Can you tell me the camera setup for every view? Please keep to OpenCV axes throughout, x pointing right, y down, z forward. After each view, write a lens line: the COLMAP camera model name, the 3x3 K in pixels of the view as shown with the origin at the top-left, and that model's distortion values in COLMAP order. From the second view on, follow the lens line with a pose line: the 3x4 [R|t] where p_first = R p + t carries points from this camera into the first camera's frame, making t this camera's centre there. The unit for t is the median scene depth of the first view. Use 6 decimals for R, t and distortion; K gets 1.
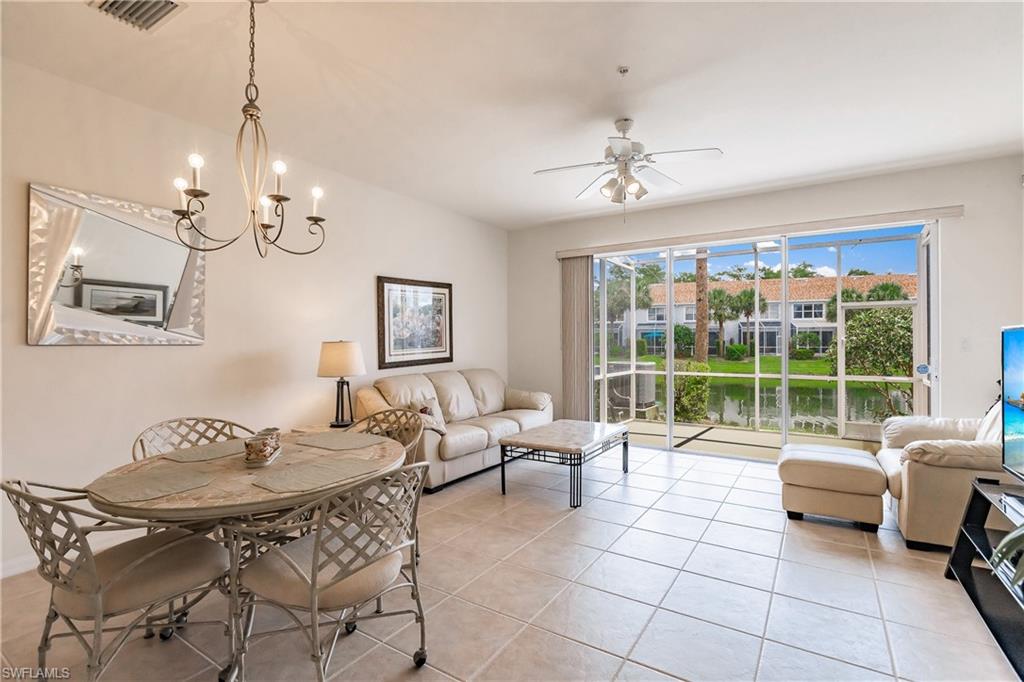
lens RADIAL K [[463.4, 0, 518.1], [0, 463.4, 347.6], [0, 0, 1]] dist [0.002655, -0.000939]
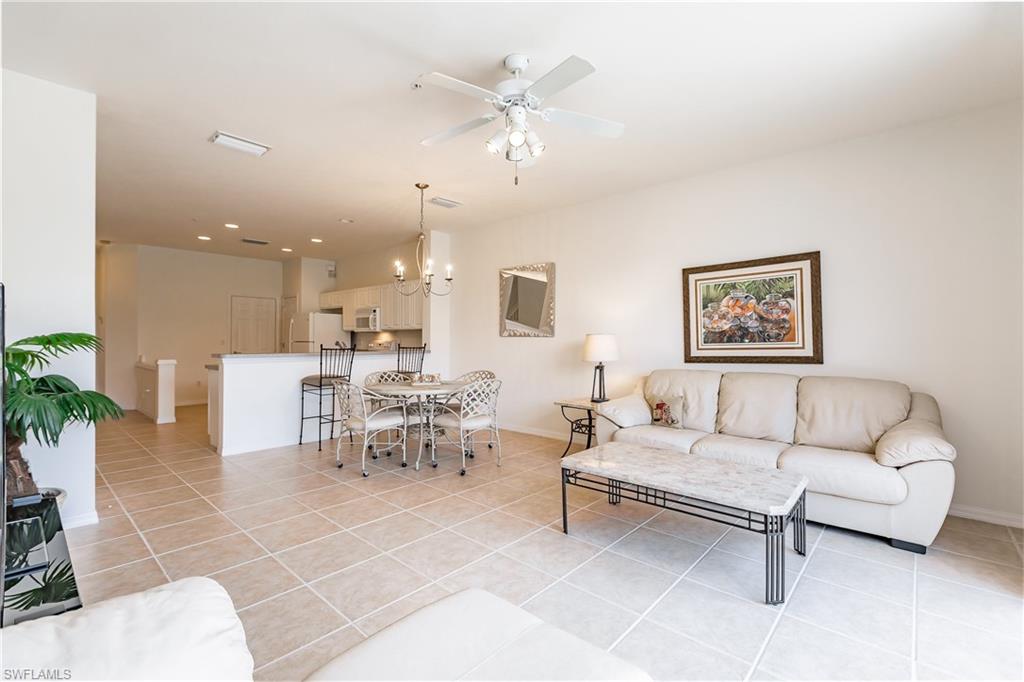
lens RADIAL K [[463.4, 0, 512.2], [0, 463.4, 334.5], [0, 0, 1]] dist [0.002655, -0.000939]
pose [[-0.159182, -0.002478, -0.987246, 0.506062], [-0.012572, 0.999921, -0.000483, -0.005805], [0.987169, 0.012335, -0.159201, 0.541600]]
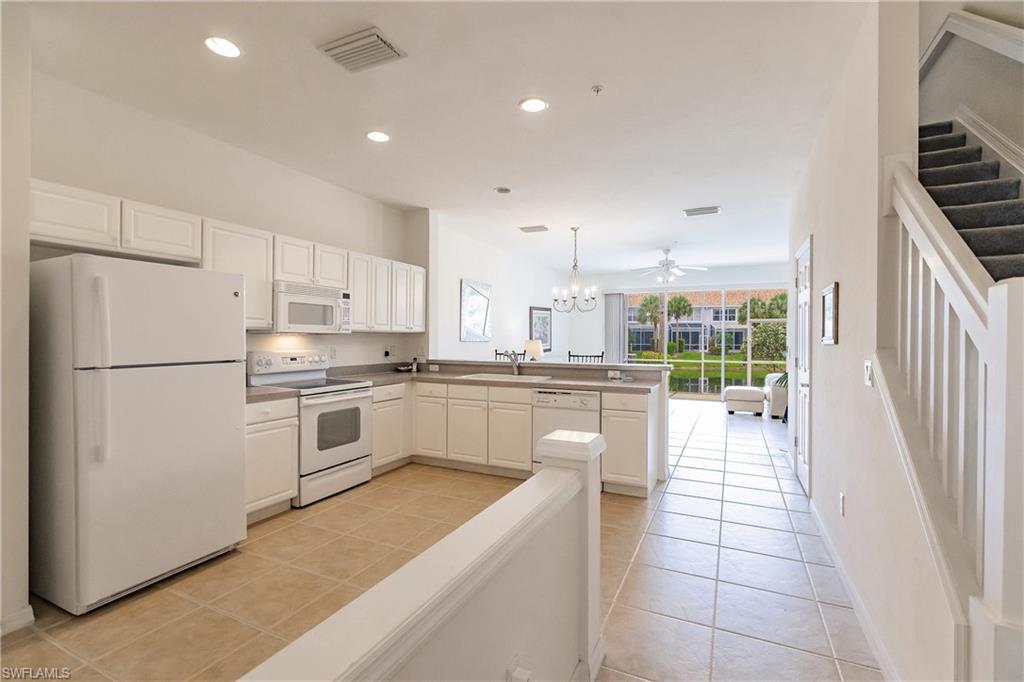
lens RADIAL K [[463.4, 0, 516.1], [0, 463.4, 339.3], [0, 0, 1]] dist [0.002655, -0.000939]
pose [[0.990027, 0.006205, 0.140739, -0.437234], [-0.004543, 0.999916, -0.012132, 0.005106], [-0.140803, 0.011371, 0.989972, -0.632097]]
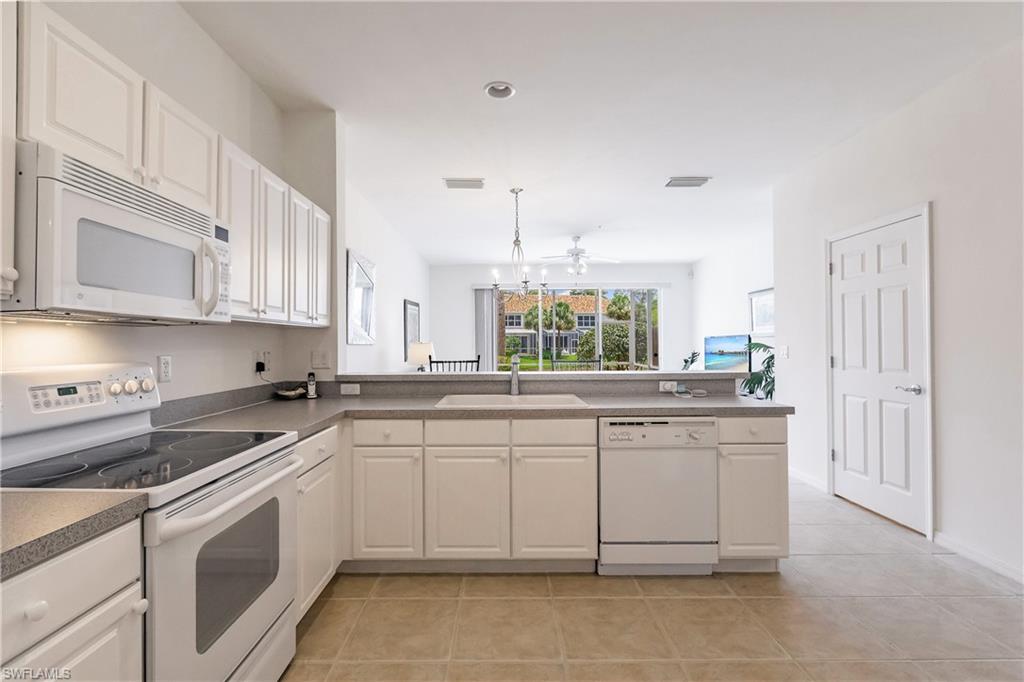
lens RADIAL K [[463.4, 0, 506.3], [0, 463.4, 341.1], [0, 0, 1]] dist [0.002655, -0.000939]
pose [[0.833013, -0.000211, 0.553254, -0.587962], [0.012576, 0.999749, -0.018555, 0.008318], [-0.553111, 0.022414, 0.832806, -0.290104]]
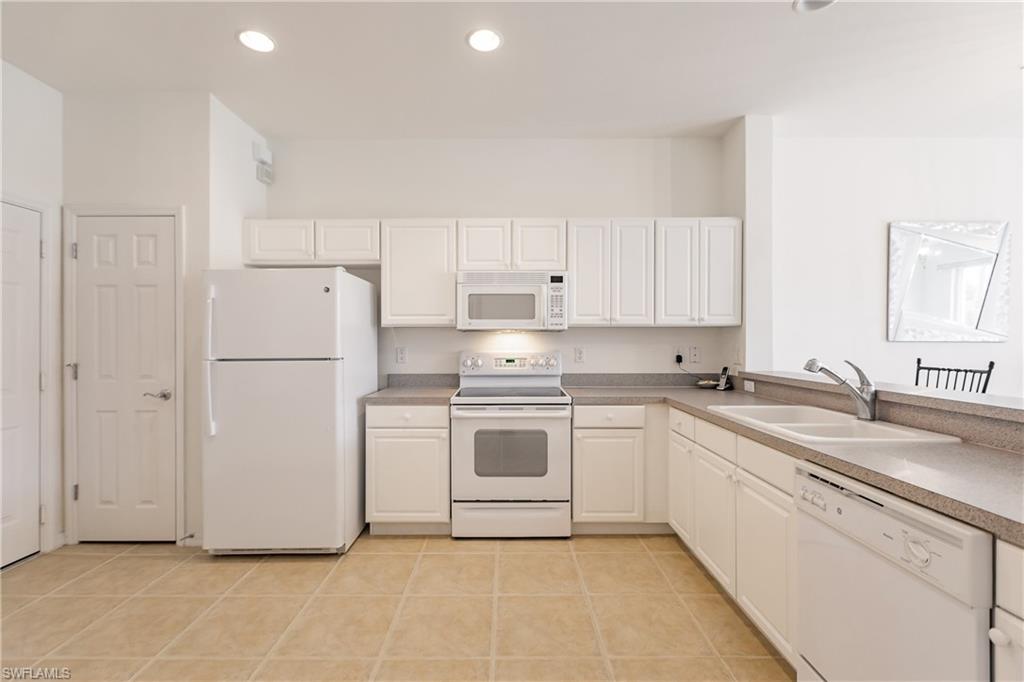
lens RADIAL K [[463.4, 0, 497.0], [0, 463.4, 341.3], [0, 0, 1]] dist [0.002655, -0.000939]
pose [[0.543504, 0.004548, -0.839395, -0.215294], [-0.011266, 0.999935, -0.001877, 0.004240], [0.839331, 0.010477, 0.543519, -0.285593]]
